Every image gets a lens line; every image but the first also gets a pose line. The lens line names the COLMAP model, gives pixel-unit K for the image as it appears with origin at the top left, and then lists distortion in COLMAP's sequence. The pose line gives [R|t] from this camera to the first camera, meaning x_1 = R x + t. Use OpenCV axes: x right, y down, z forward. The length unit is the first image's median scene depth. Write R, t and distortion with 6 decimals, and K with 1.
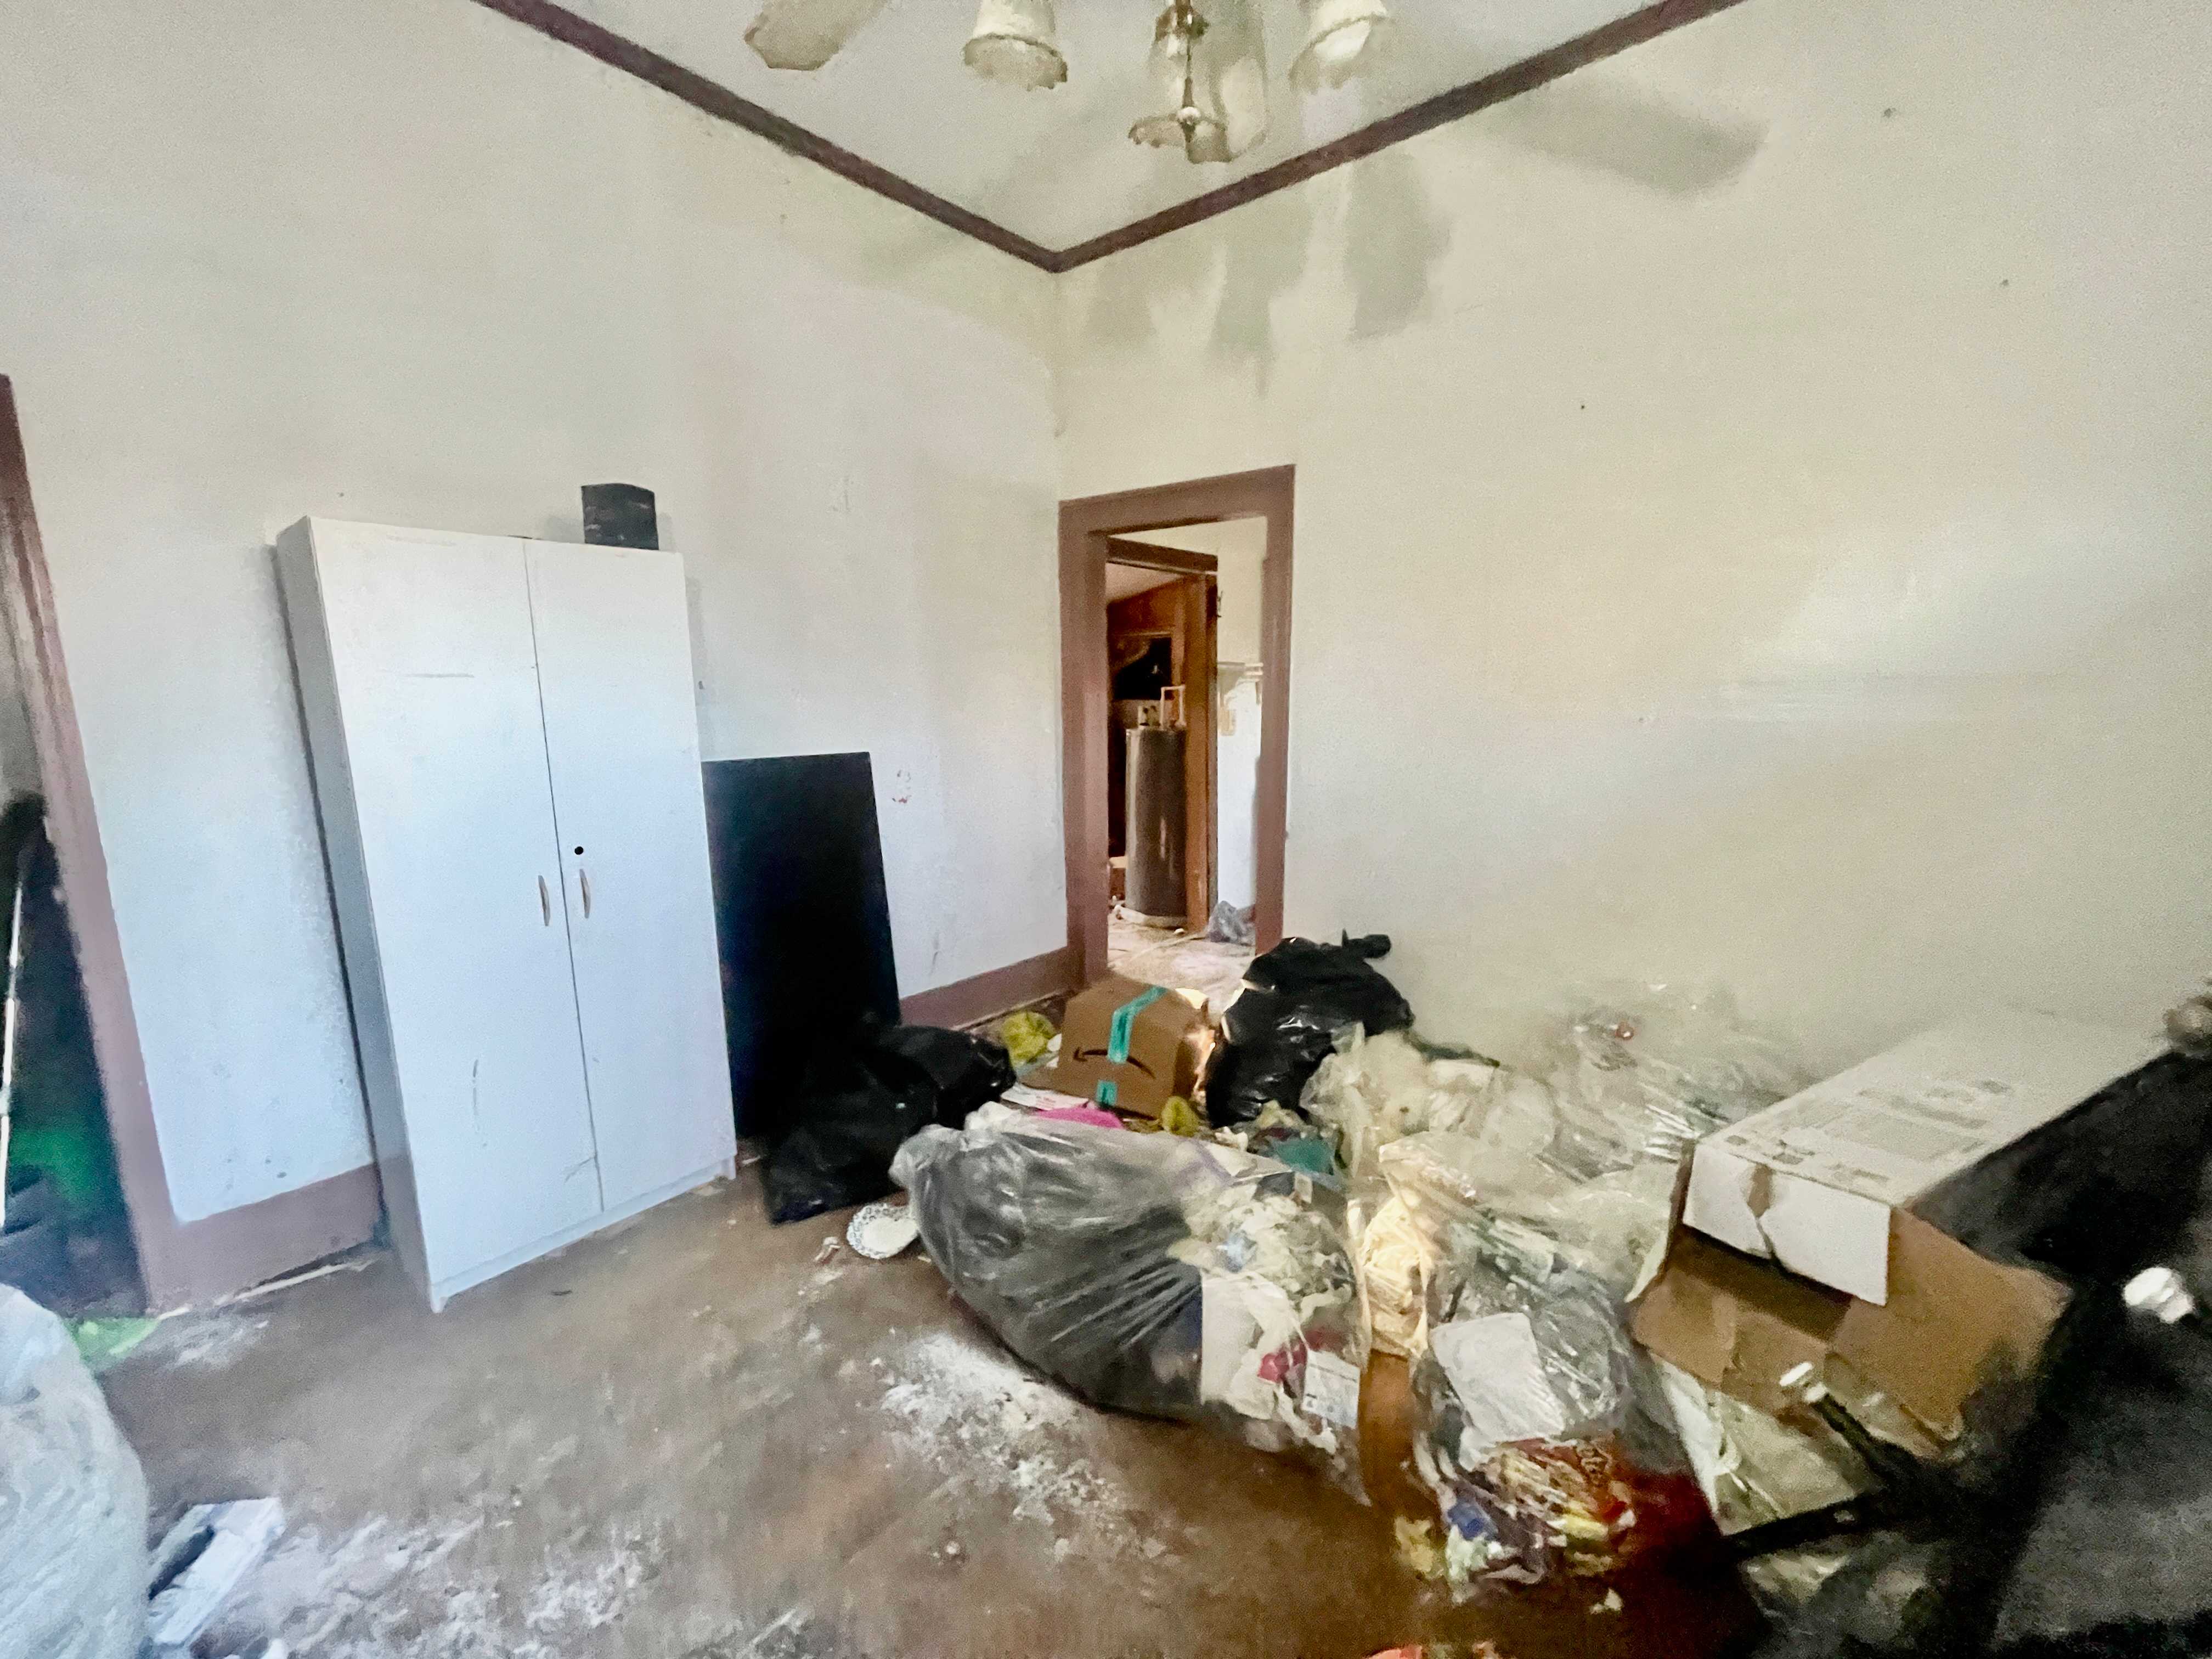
lens RADIAL K [[877.0, 0, 1096.3], [0, 877.0, 833.1], [0, 0, 1]] dist [-0.000454, 0.000770]
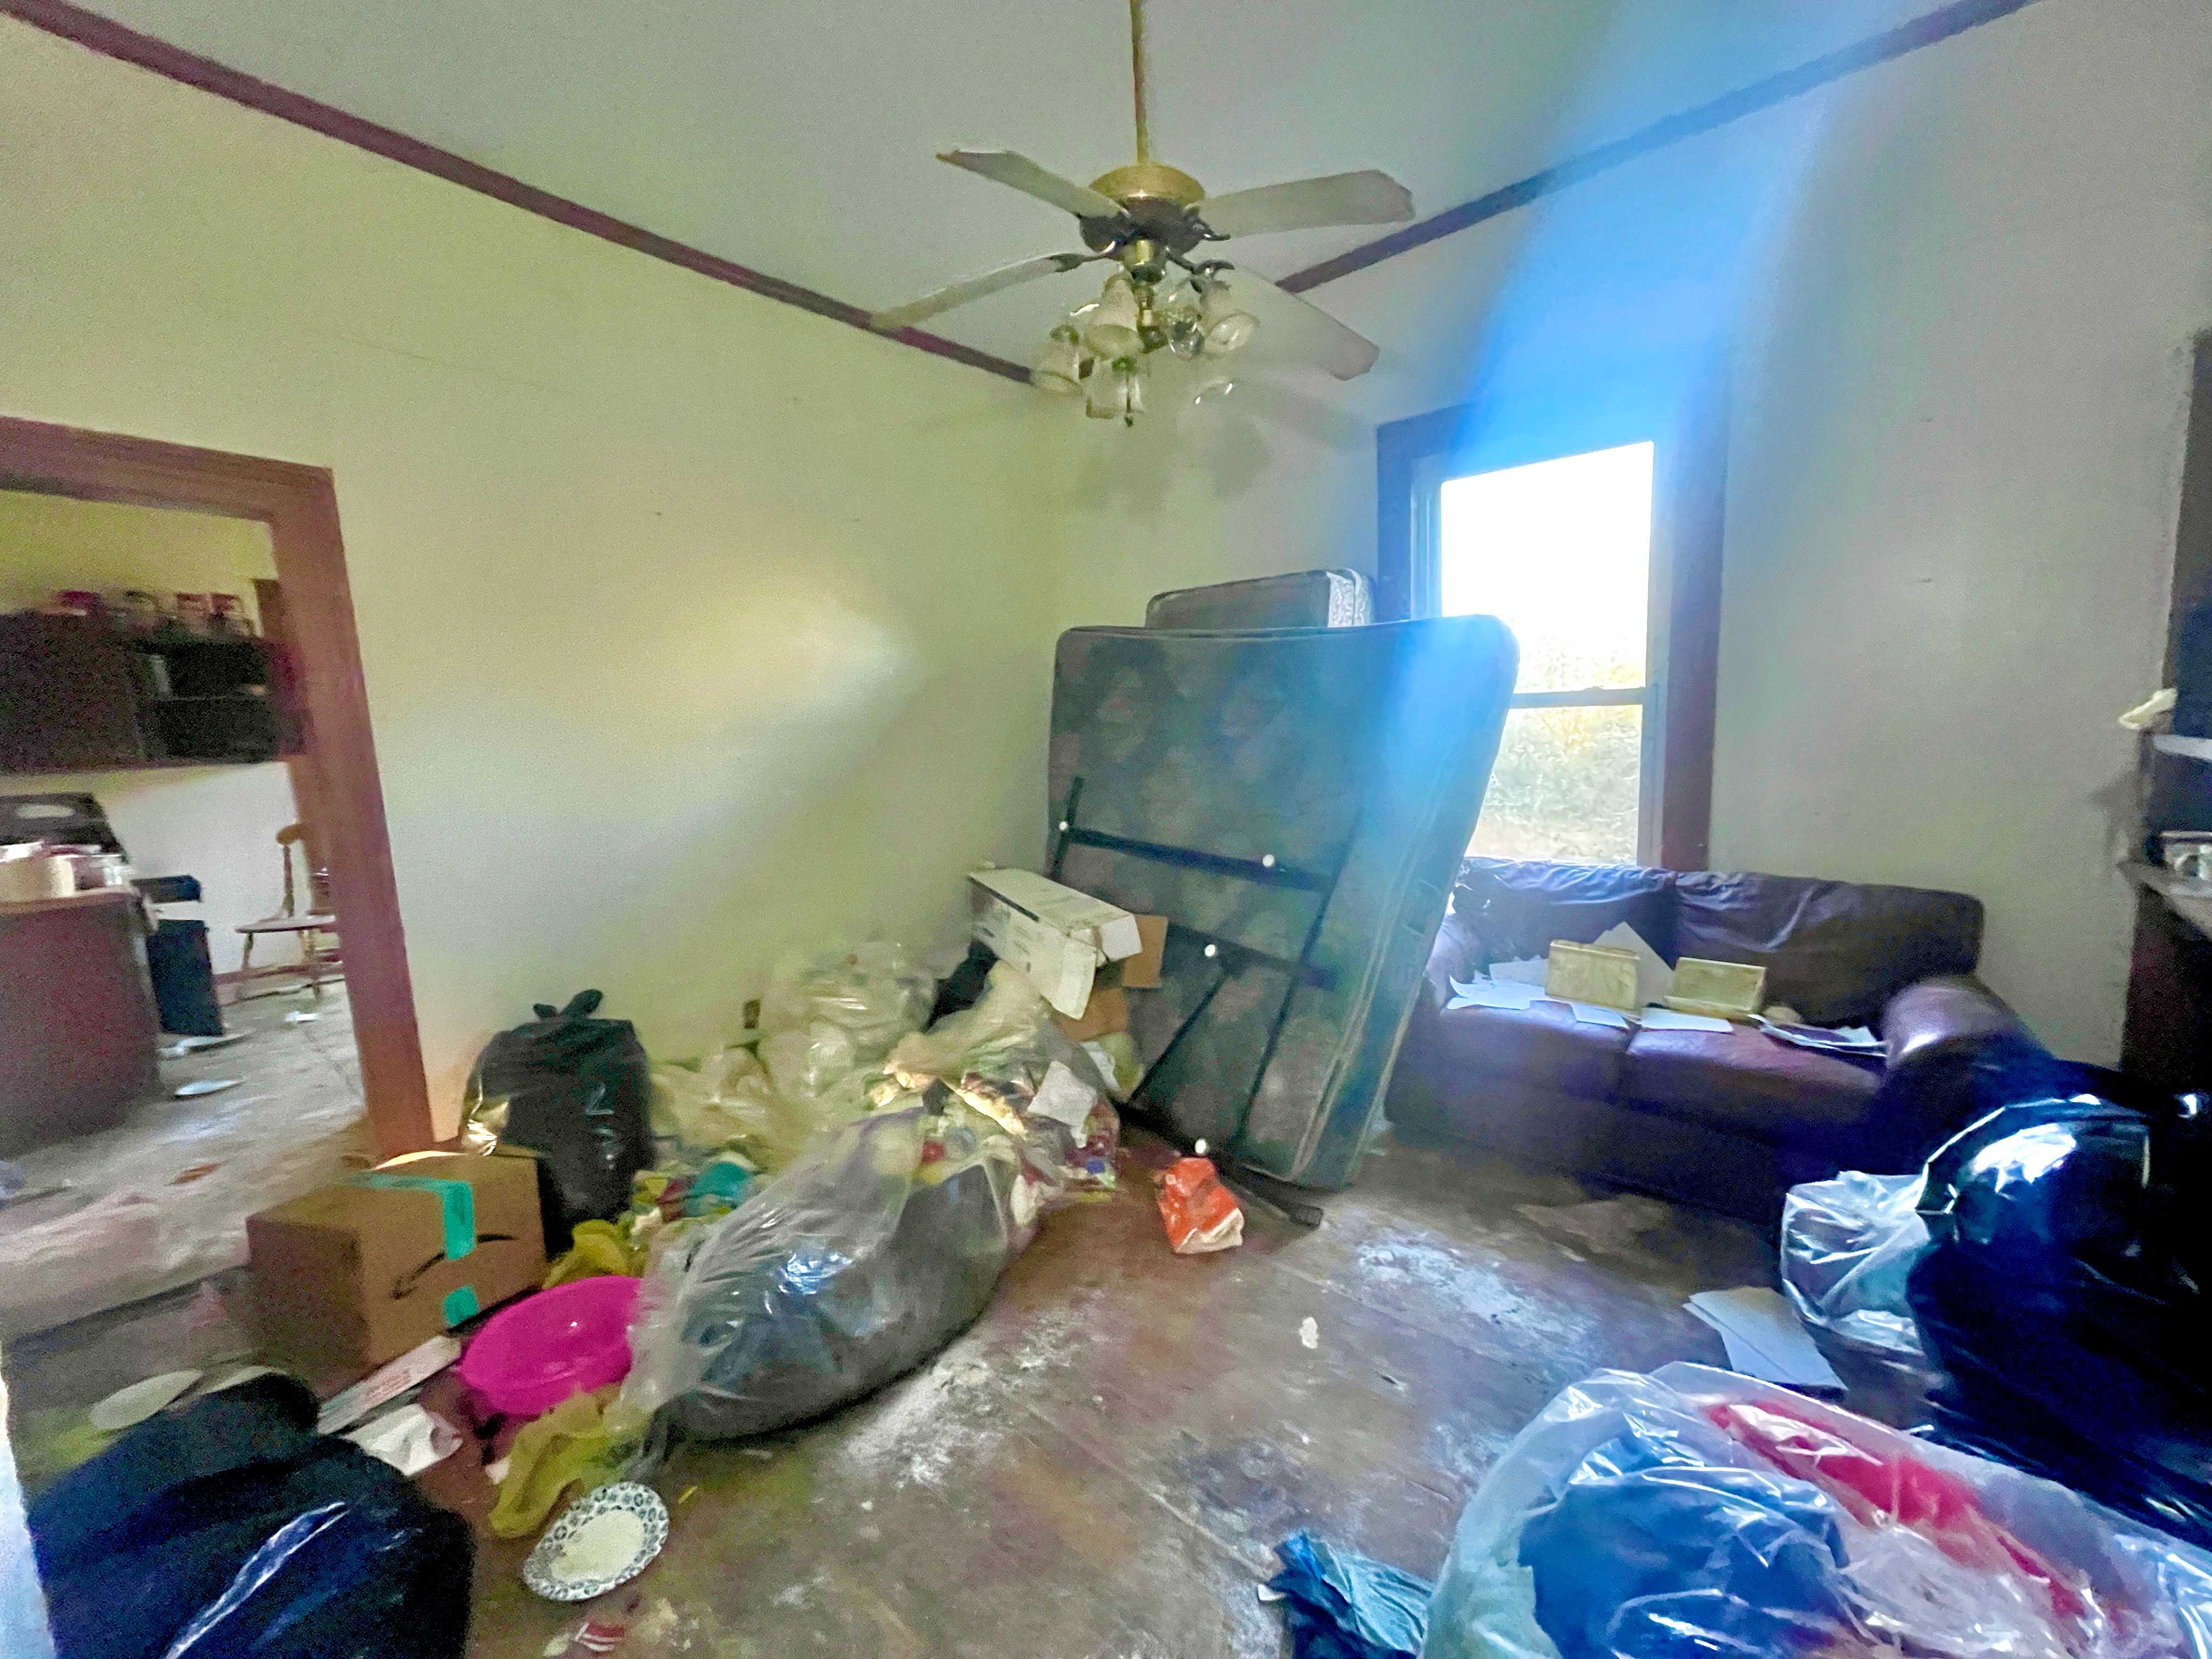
lens RADIAL K [[877.0, 0, 1086.7], [0, 877.0, 826.1], [0, 0, 1]] dist [-0.000454, 0.000770]
pose [[0.022911, -0.124697, 0.991930, -1.052276], [0.213994, 0.969806, 0.116973, -0.093434], [-0.976566, 0.209587, 0.048904, 0.640289]]
